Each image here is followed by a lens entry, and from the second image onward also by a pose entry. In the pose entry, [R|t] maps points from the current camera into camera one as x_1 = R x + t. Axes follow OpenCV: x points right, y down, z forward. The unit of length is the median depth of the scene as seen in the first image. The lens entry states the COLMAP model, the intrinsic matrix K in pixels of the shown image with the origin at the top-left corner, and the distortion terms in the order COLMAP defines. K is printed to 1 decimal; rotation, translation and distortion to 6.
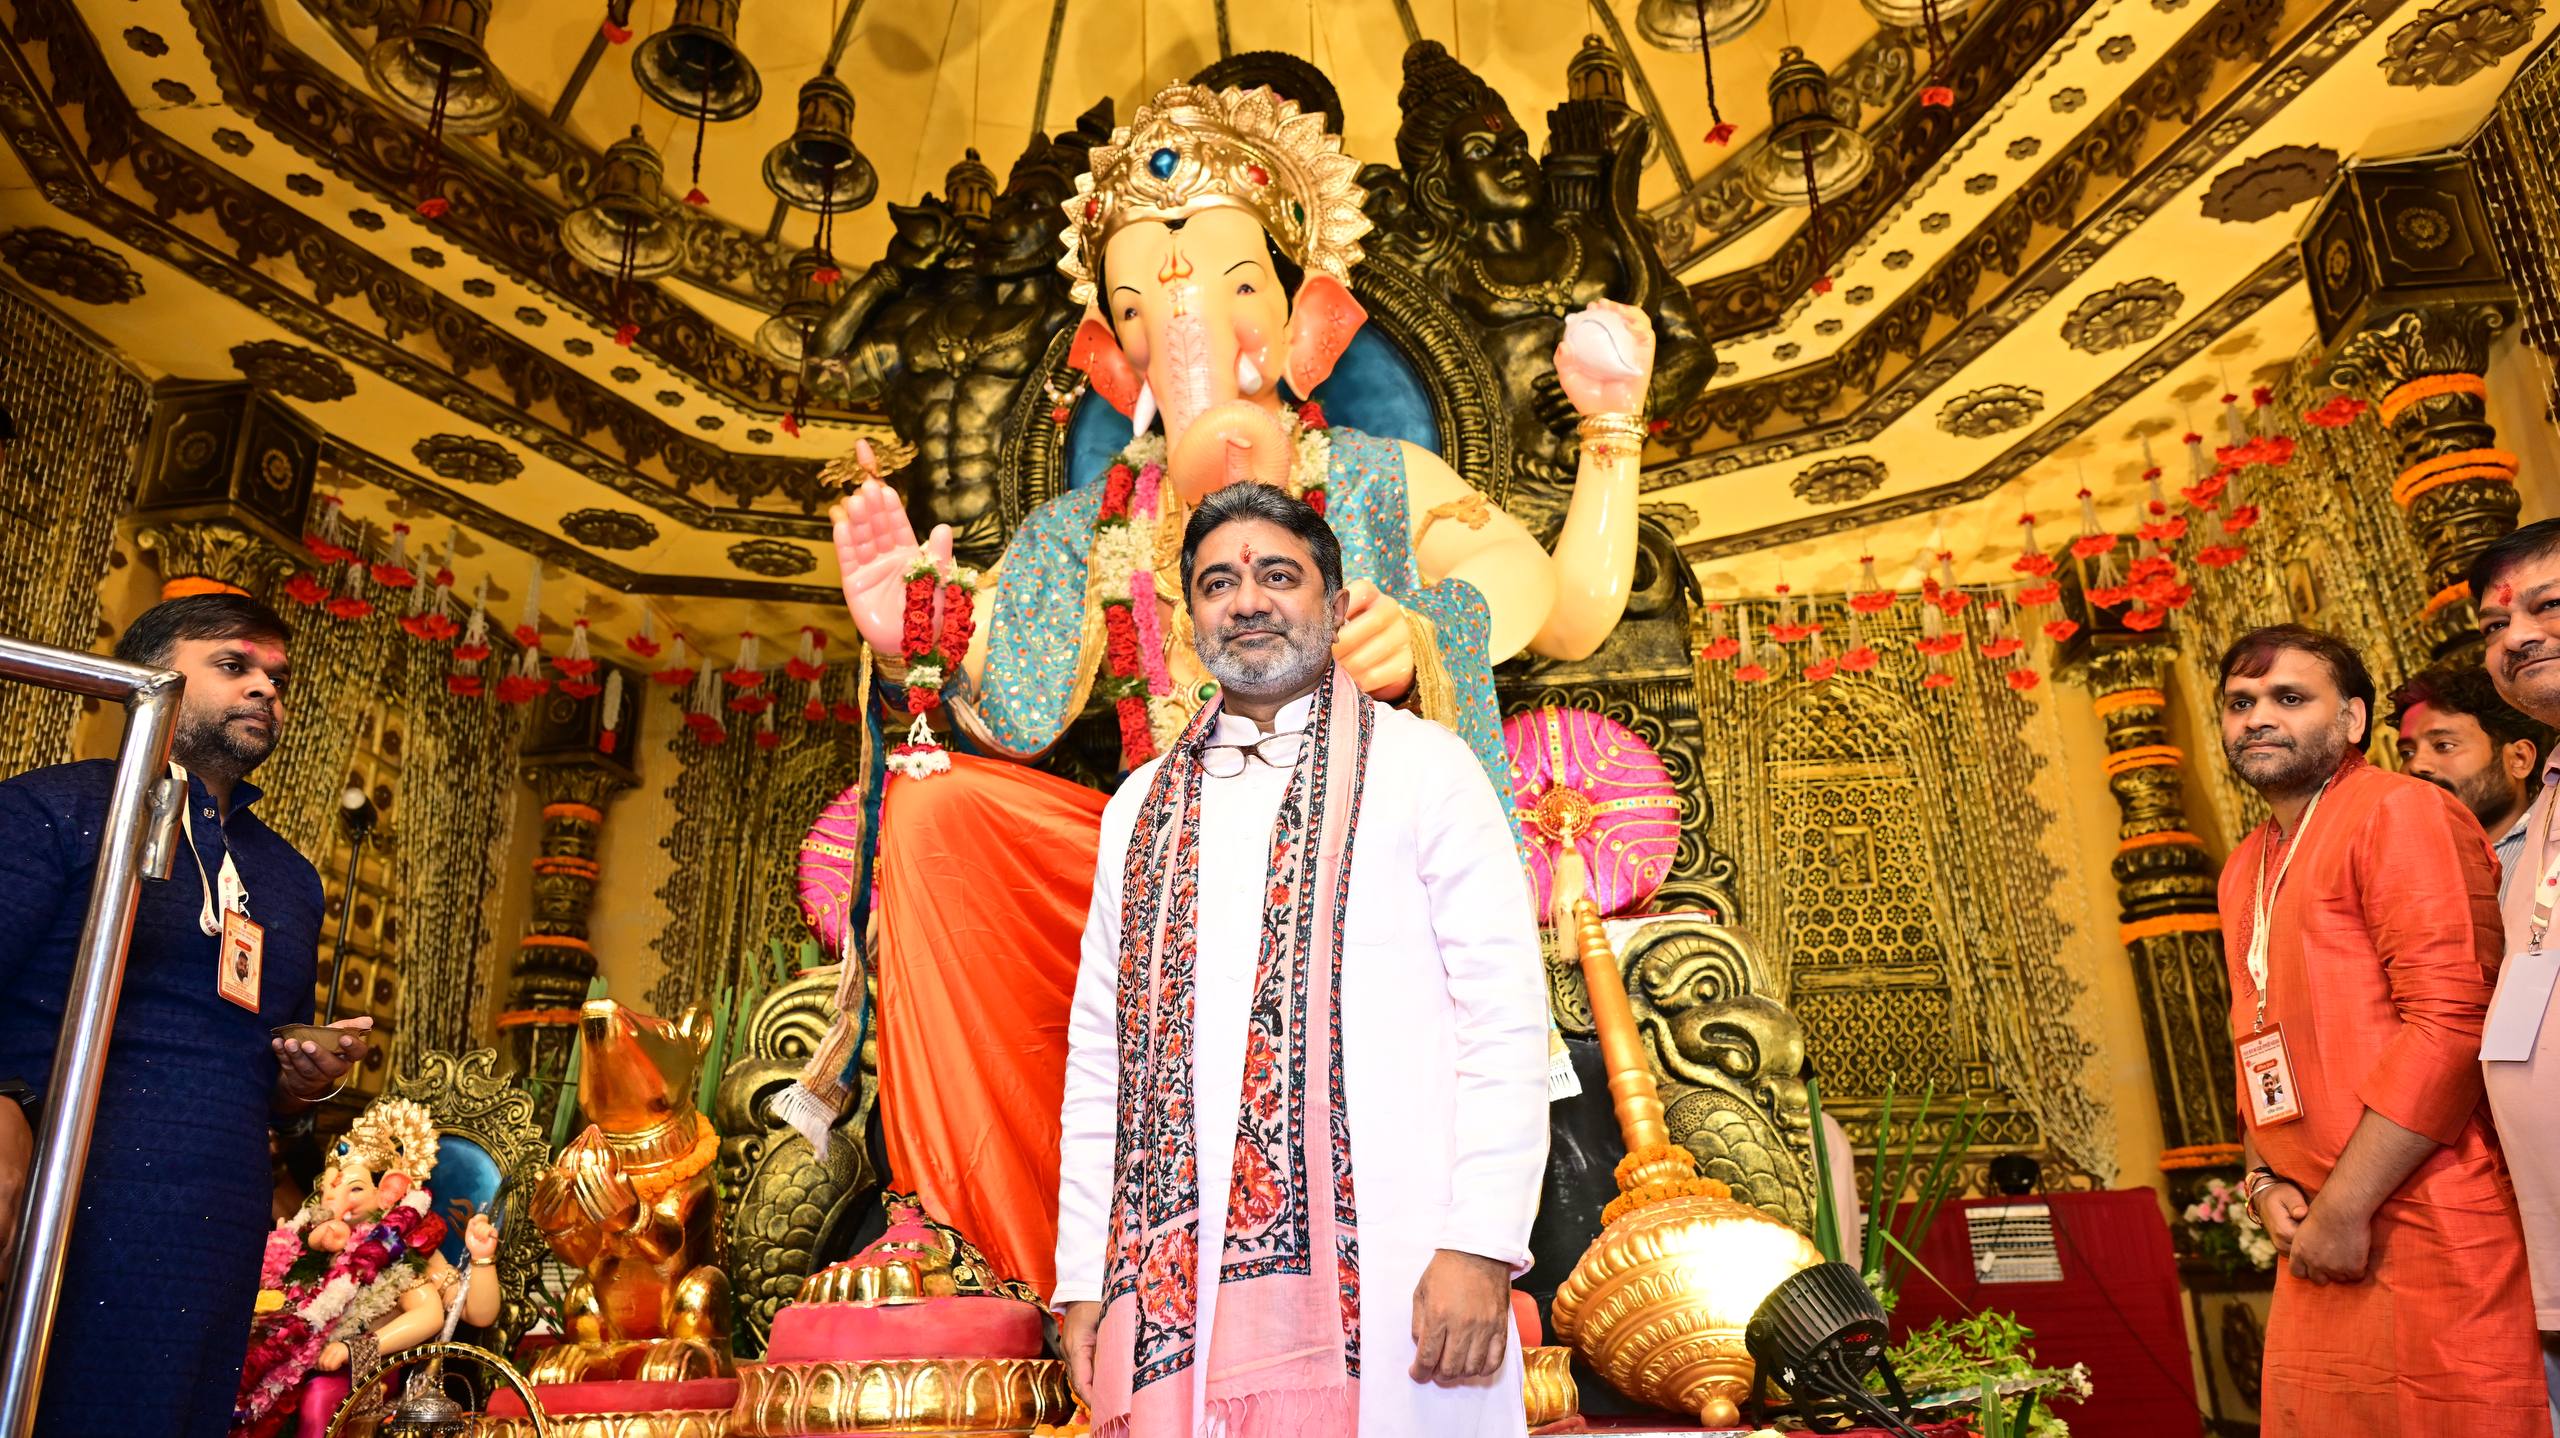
lens RADIAL K [[1708.8, 0, 1276.4], [0, 1708.8, 744.0], [0, 0, 1]] dist [-0.000381, -0.004709]
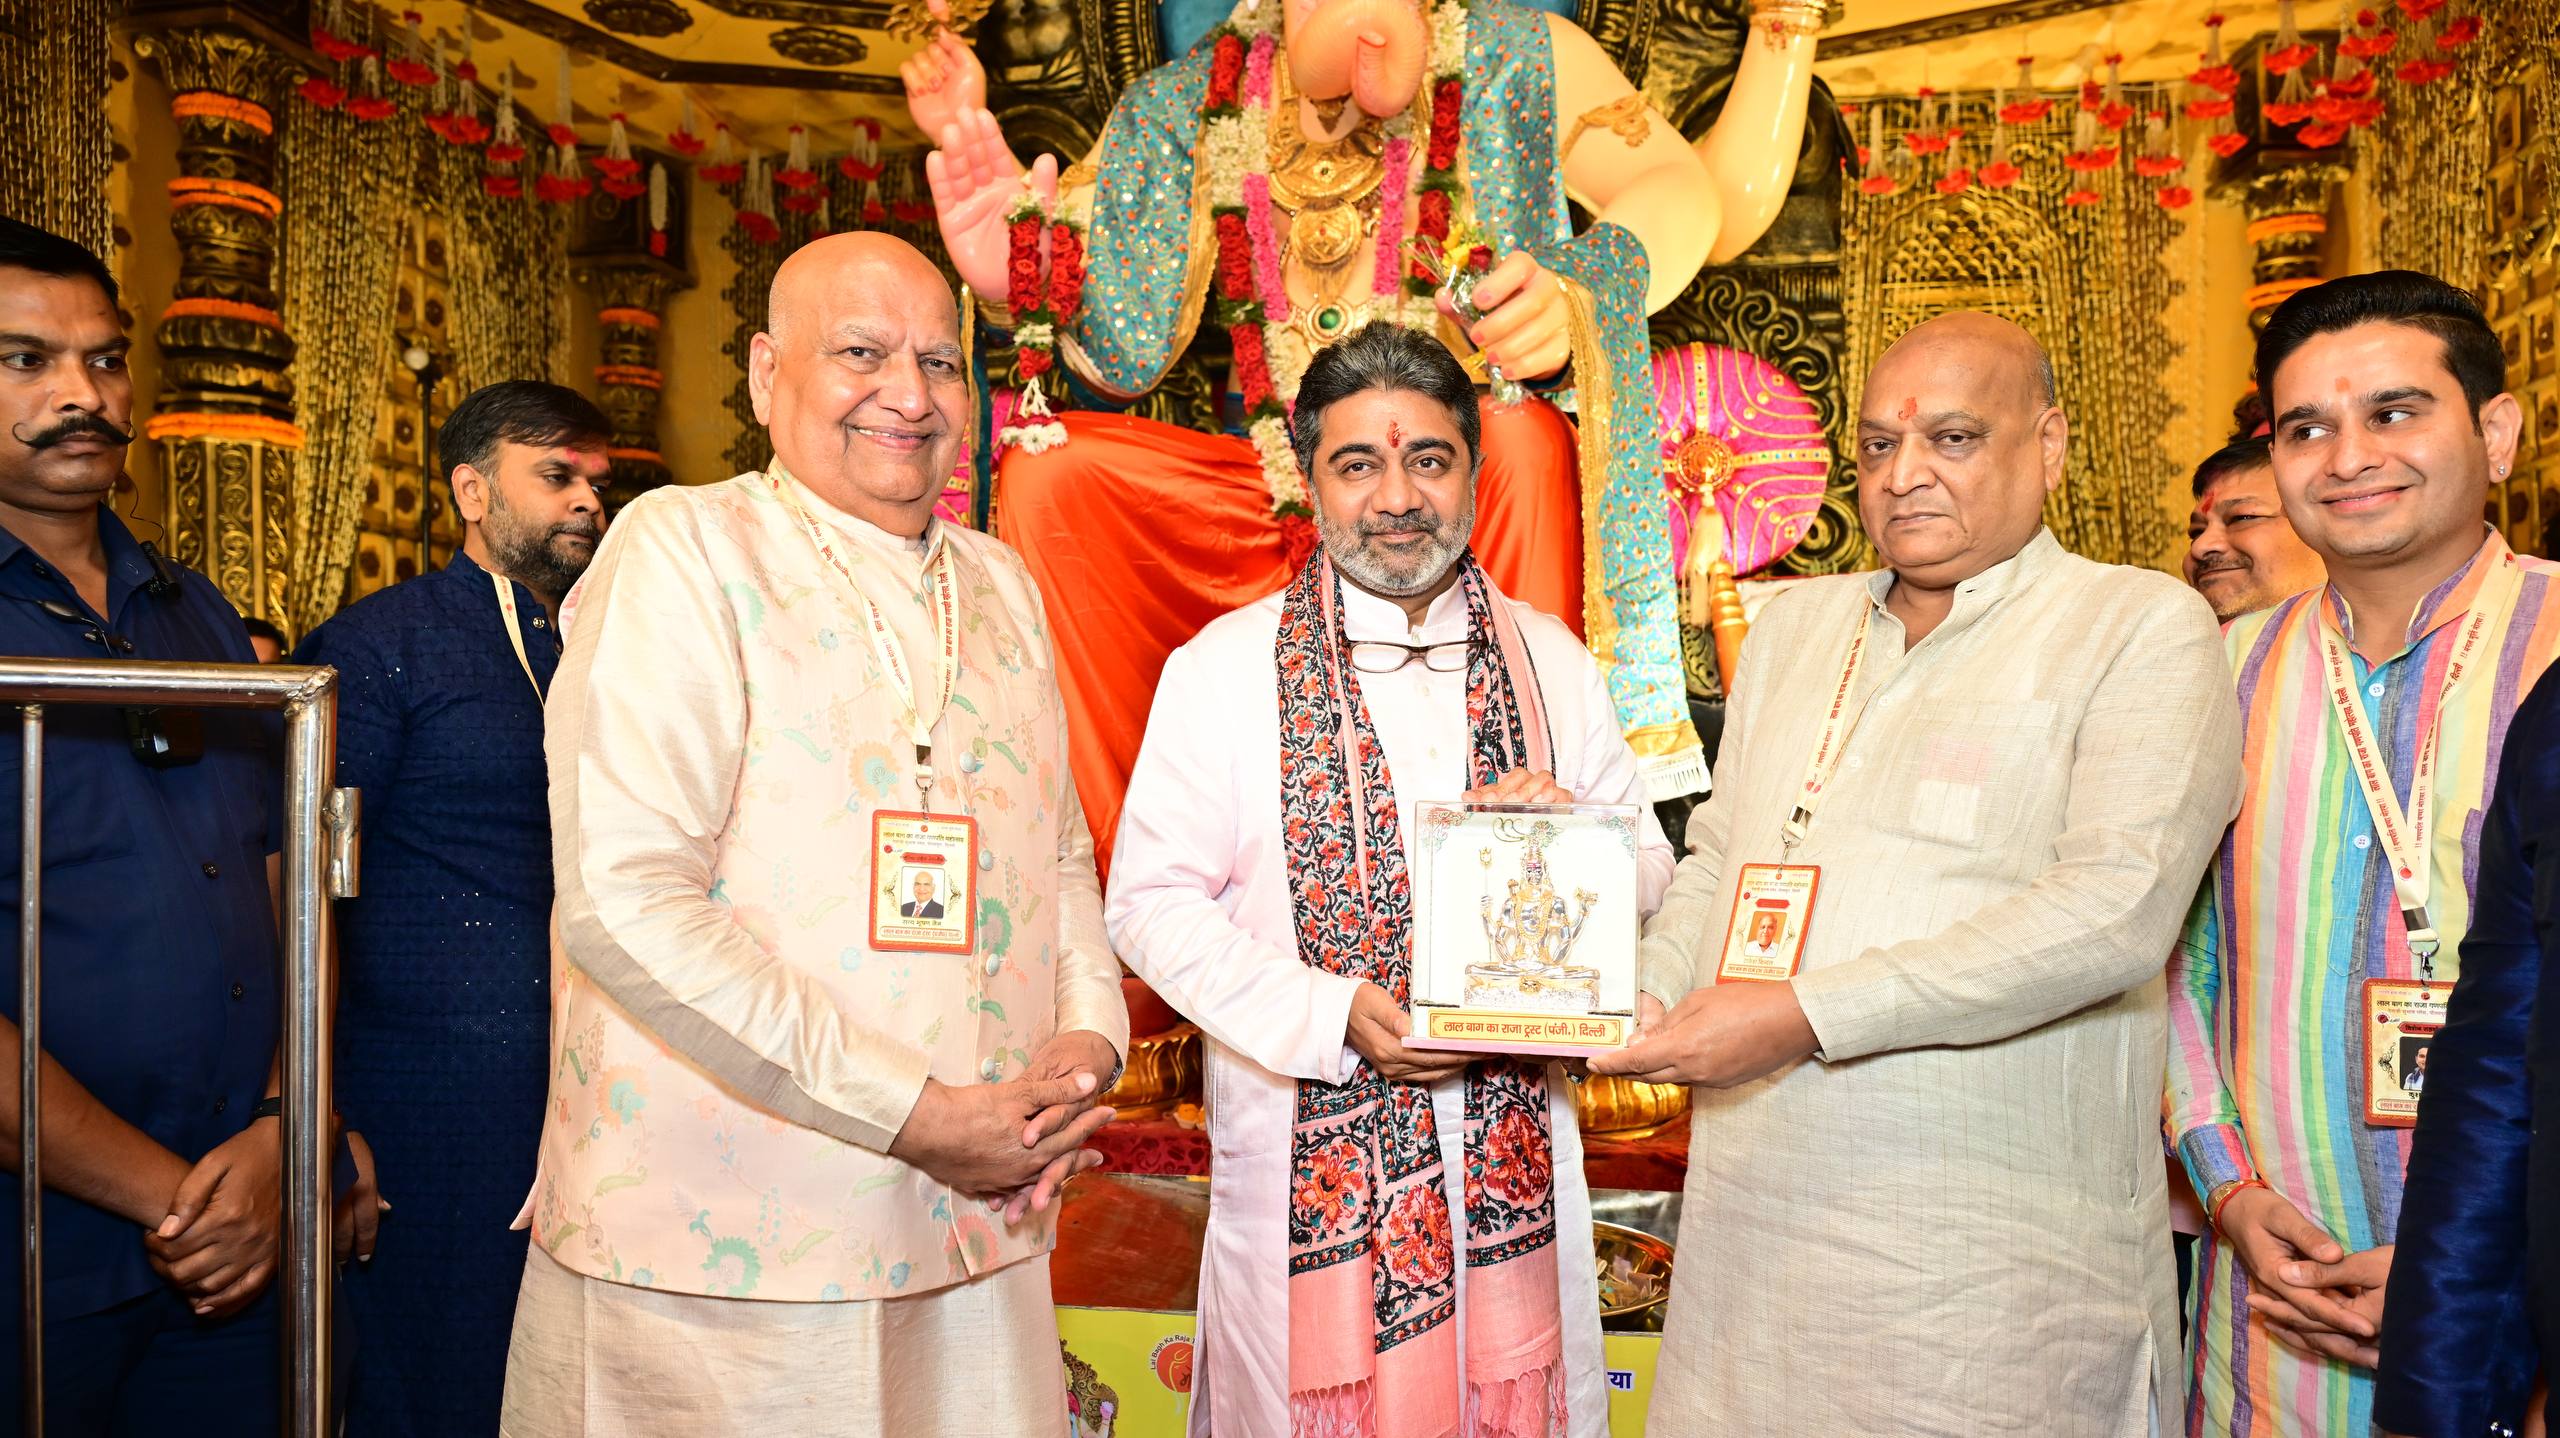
lens RADIAL K [[1708.8, 0, 1296.5], [0, 1708.8, 736.4], [0, 0, 1]] dist [-0.000381, -0.004709]
pose [[0.999729, 0.017296, -0.015576, -0.025546], [-0.011376, 0.946895, 0.321343, -0.074308], [0.020307, -0.321079, 0.946835, 0.030874]]
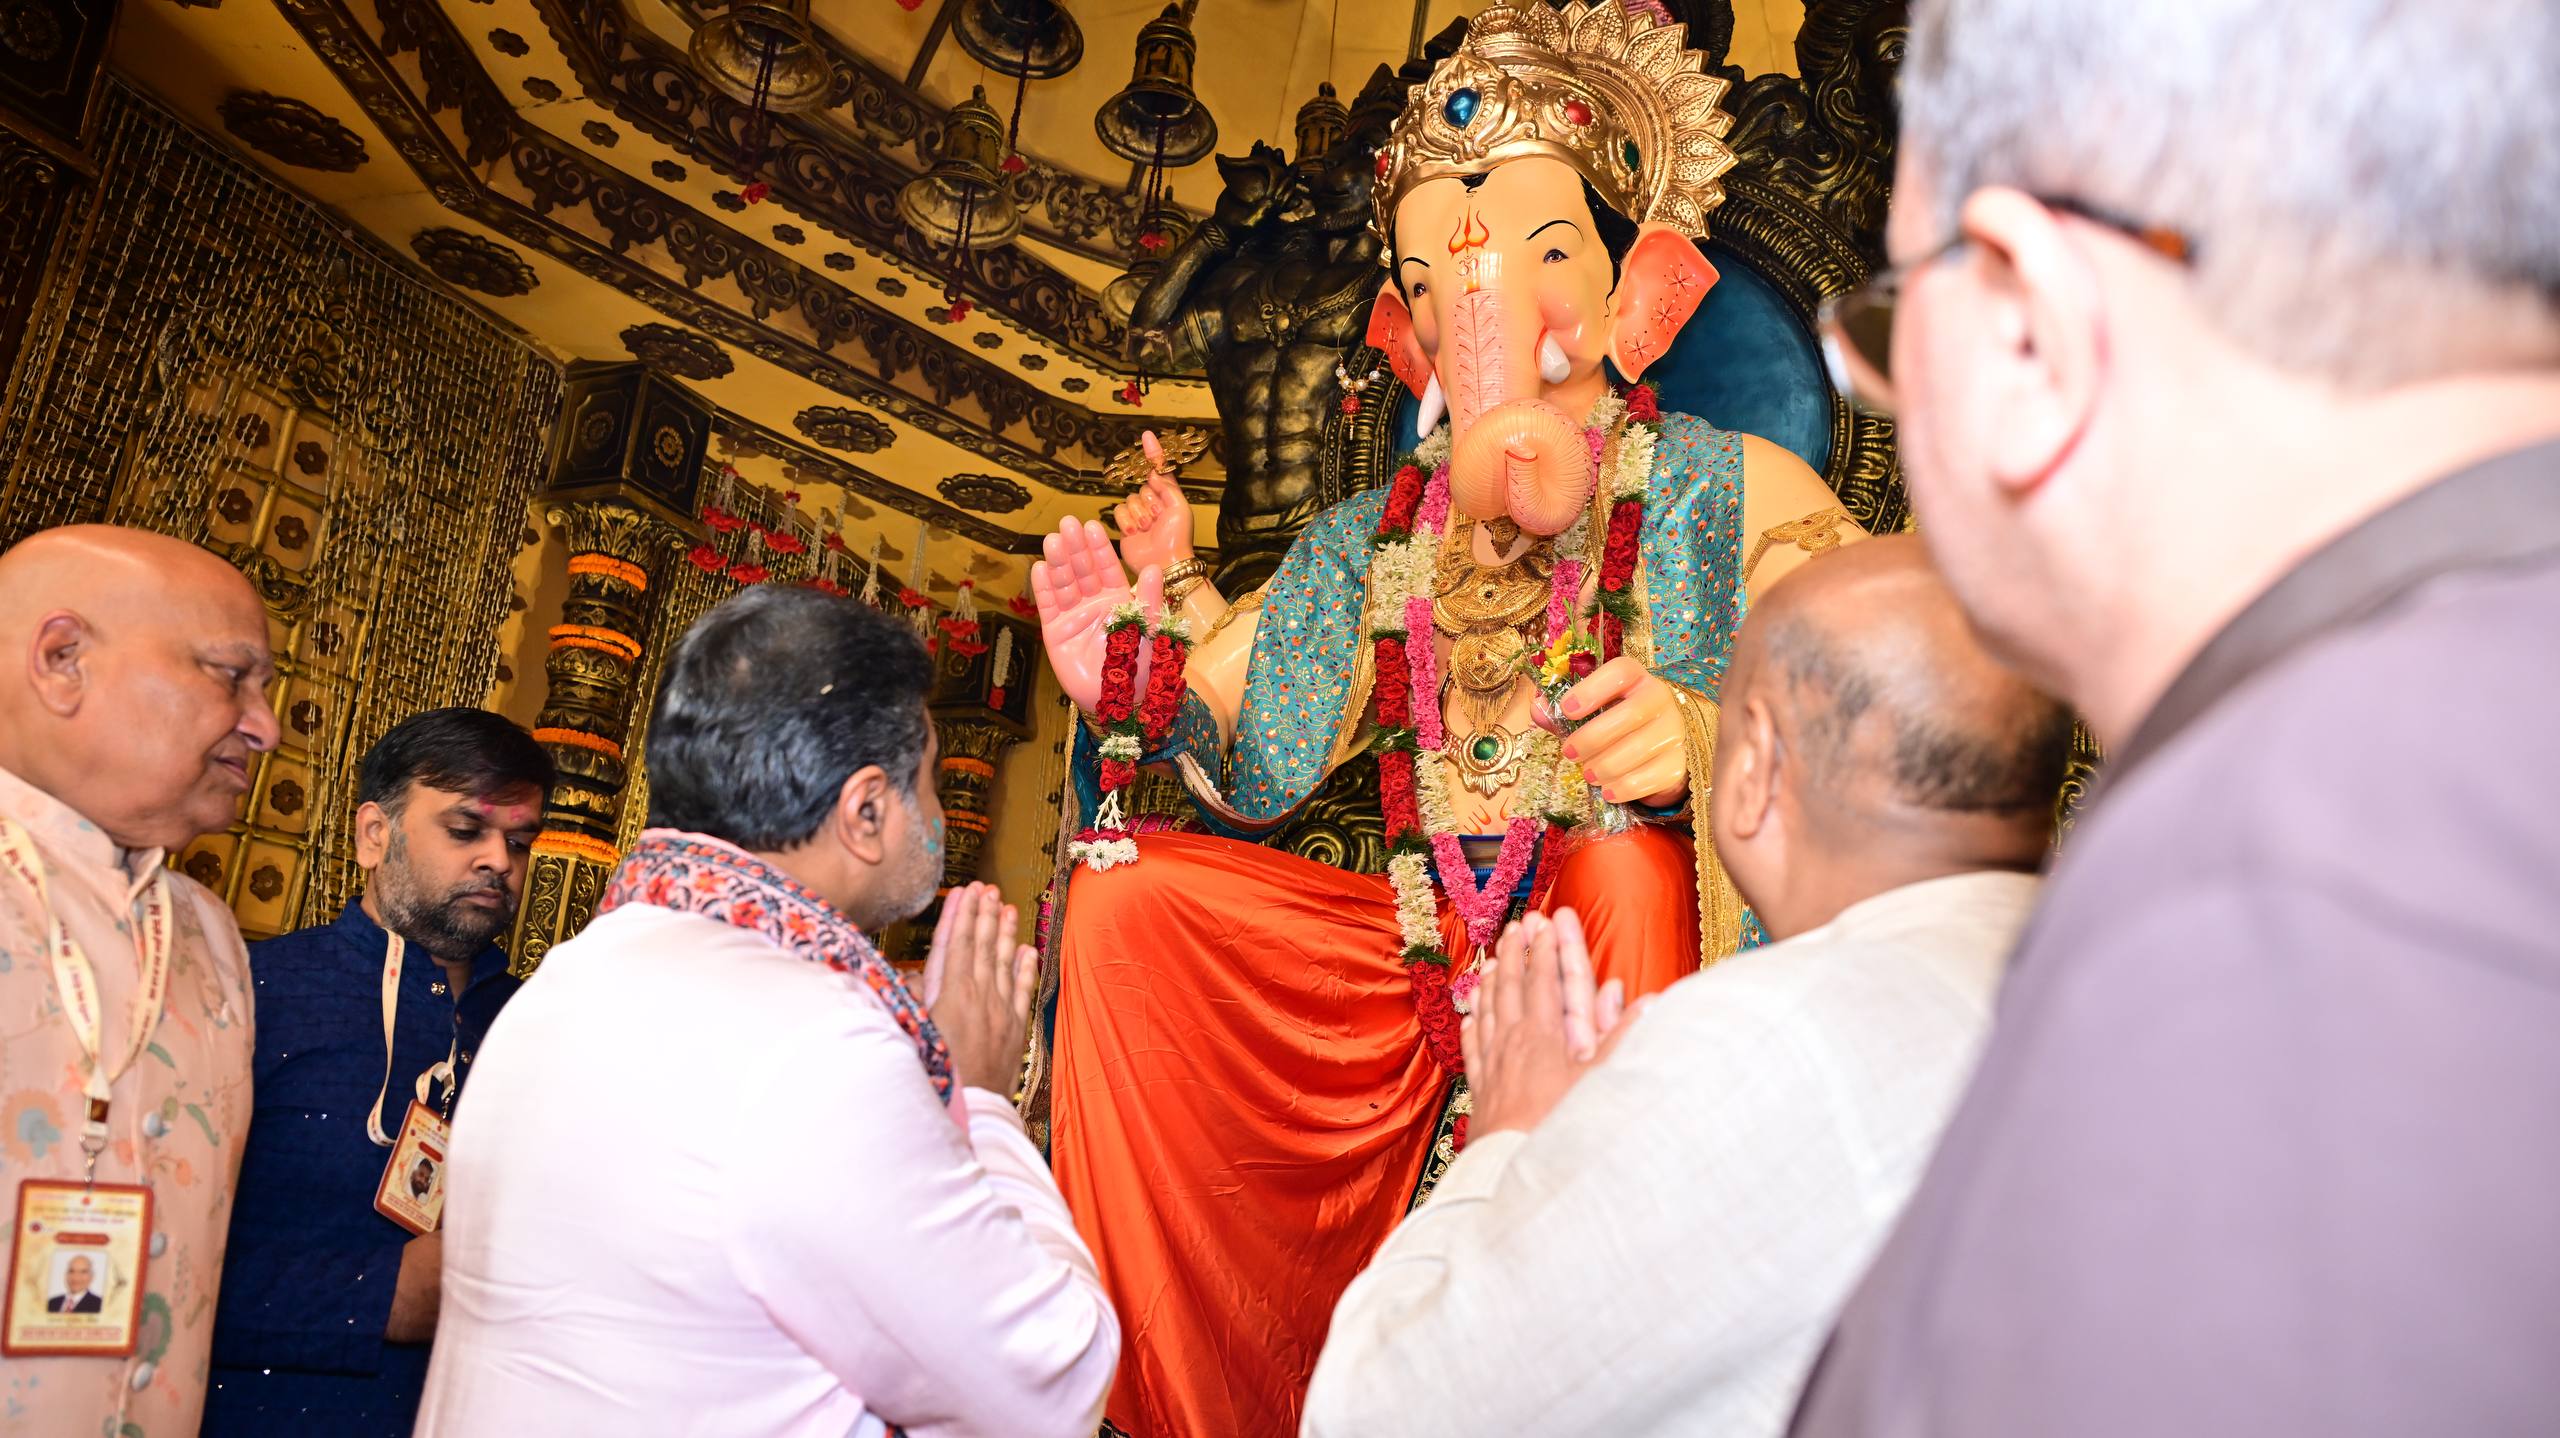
lens RADIAL K [[1708.8, 0, 1268.4], [0, 1708.8, 727.2], [0, 0, 1]] dist [-0.000381, -0.004709]
pose [[0.961434, 0.031726, -0.273201, 0.056422], [-0.019628, 0.998707, 0.046901, -0.050841], [0.274336, -0.039730, 0.960813, 0.108234]]
